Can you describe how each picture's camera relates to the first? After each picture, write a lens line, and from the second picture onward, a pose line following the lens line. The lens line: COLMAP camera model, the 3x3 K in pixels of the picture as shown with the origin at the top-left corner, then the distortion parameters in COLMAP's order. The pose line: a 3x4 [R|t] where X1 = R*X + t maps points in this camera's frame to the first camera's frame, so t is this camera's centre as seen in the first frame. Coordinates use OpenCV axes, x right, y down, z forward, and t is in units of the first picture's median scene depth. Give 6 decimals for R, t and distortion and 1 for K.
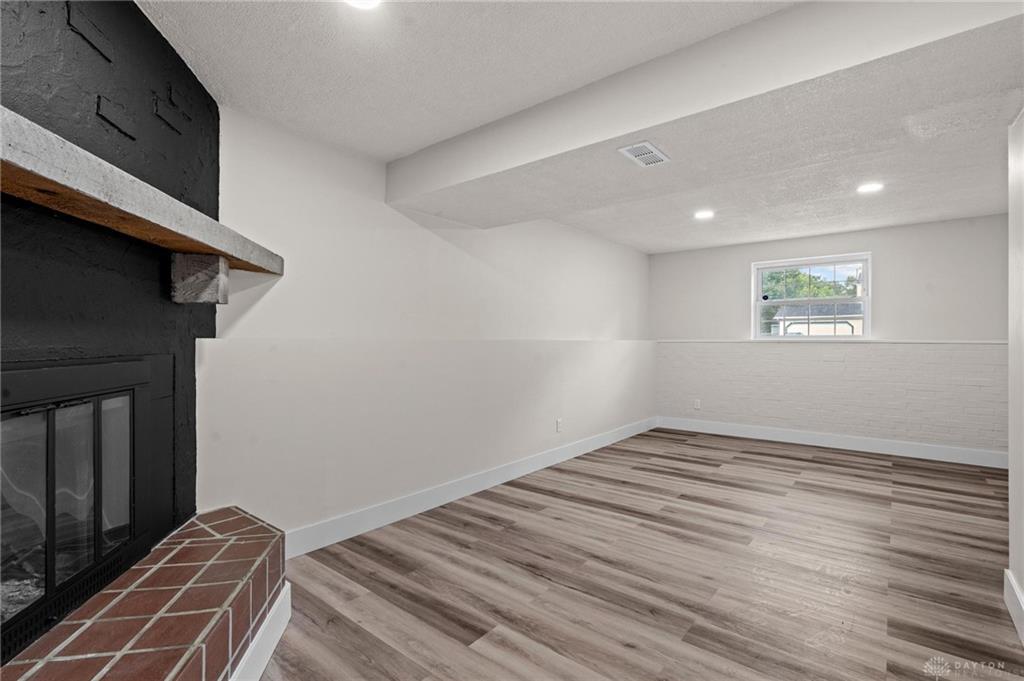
lens RADIAL K [[470.3, 0, 517.4], [0, 470.3, 341.5], [0, 0, 1]] dist [-0.007049, 0.002245]
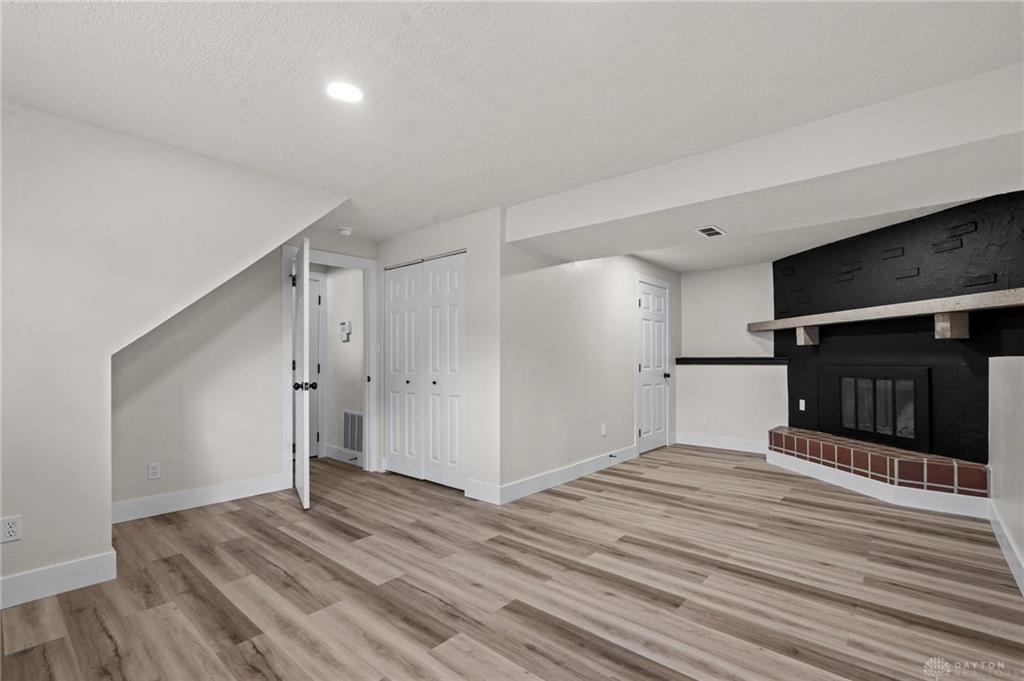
lens RADIAL K [[470.3, 0, 506.6], [0, 470.3, 348.0], [0, 0, 1]] dist [-0.007049, 0.002245]
pose [[-0.998676, 0.006024, 0.051093, 0.648438], [0.004500, 0.999543, -0.029901, 0.002835], [-0.051250, -0.029631, -0.998246, 1.967000]]
